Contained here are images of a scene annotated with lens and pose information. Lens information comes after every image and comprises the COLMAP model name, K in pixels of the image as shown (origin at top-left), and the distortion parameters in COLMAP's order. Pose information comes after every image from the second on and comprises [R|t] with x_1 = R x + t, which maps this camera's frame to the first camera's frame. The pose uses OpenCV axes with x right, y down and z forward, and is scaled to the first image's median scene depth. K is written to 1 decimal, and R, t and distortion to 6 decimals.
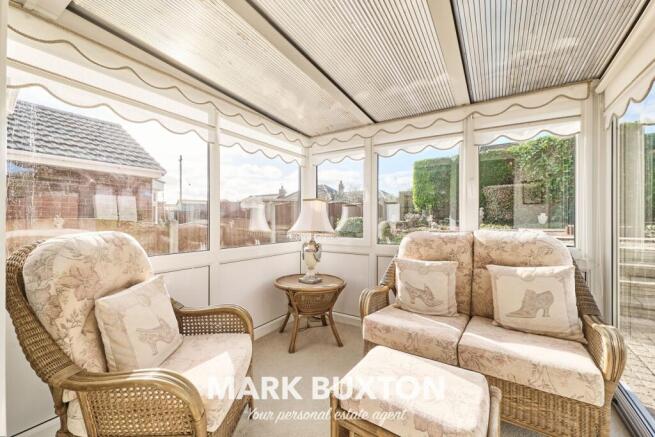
lens RADIAL K [[267.3, 0, 329.2], [0, 267.3, 221.5], [0, 0, 1]] dist [0.000162, -0.000085]
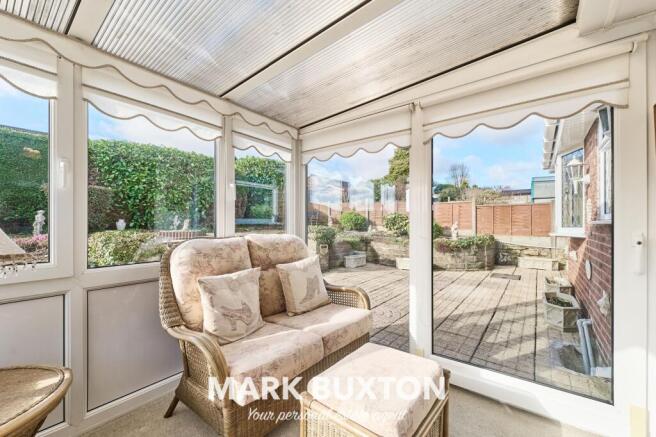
lens RADIAL K [[267.8, 0, 329.7], [0, 267.8, 221.5], [0, 0, 1]] dist [0.000162, -0.000085]
pose [[0.083438, 0.011721, 0.996444, -0.433103], [0.015201, 0.999800, -0.013033, 0.003899], [-0.996397, 0.016234, 0.083243, 0.636728]]
